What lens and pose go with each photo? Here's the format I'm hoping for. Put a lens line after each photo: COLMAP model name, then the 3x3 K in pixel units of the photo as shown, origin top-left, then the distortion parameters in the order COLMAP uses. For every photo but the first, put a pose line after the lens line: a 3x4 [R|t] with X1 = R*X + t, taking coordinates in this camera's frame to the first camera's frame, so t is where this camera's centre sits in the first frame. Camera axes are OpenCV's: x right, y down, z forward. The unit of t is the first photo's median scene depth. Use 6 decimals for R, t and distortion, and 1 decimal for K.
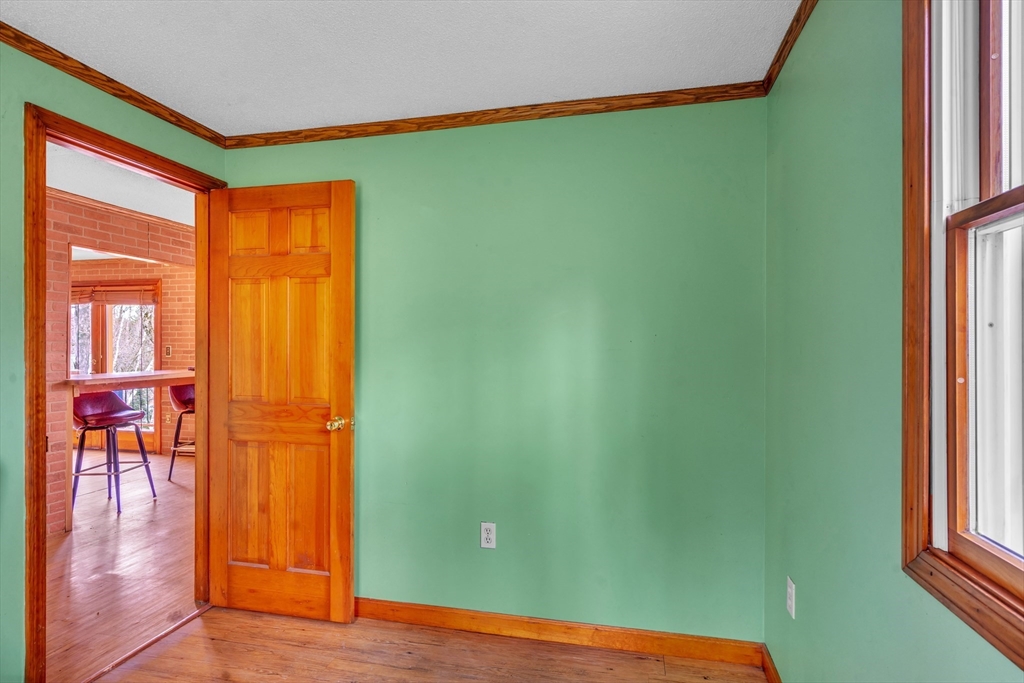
lens RADIAL K [[538.5, 0, 509.6], [0, 538.5, 345.2], [0, 0, 1]] dist [0.002493, 0.000313]
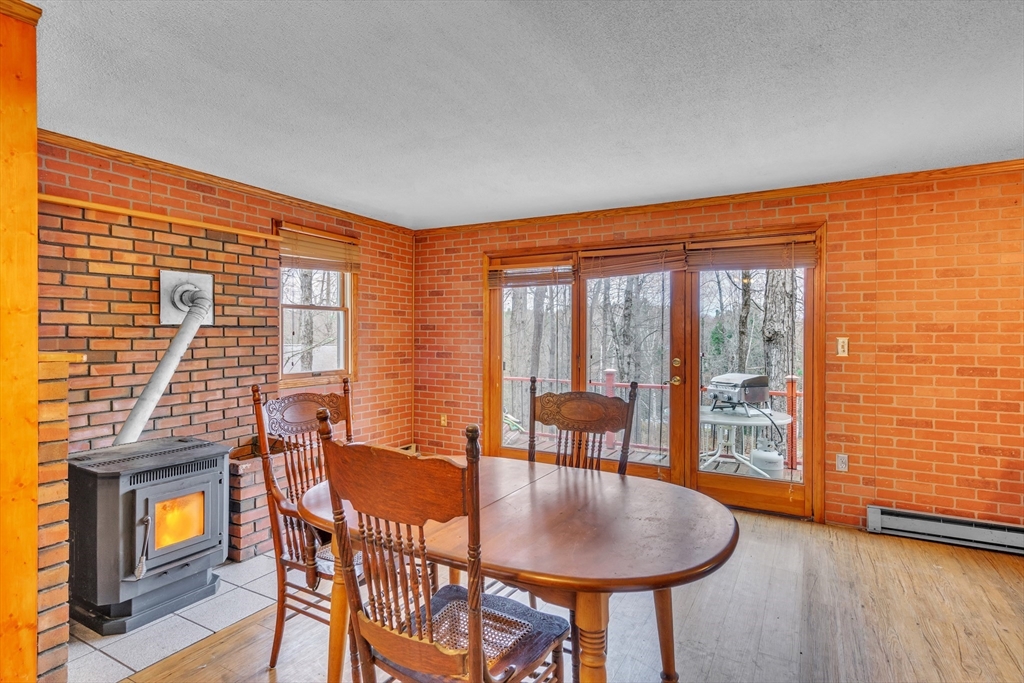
lens RADIAL K [[538.5, 0, 510.6], [0, 538.5, 333.4], [0, 0, 1]] dist [0.002493, 0.000313]
pose [[0.956264, 0.001489, -0.292502, -0.802391], [0.003292, 0.999869, 0.015853, -0.013509], [0.292487, -0.016122, 0.956134, 0.347629]]
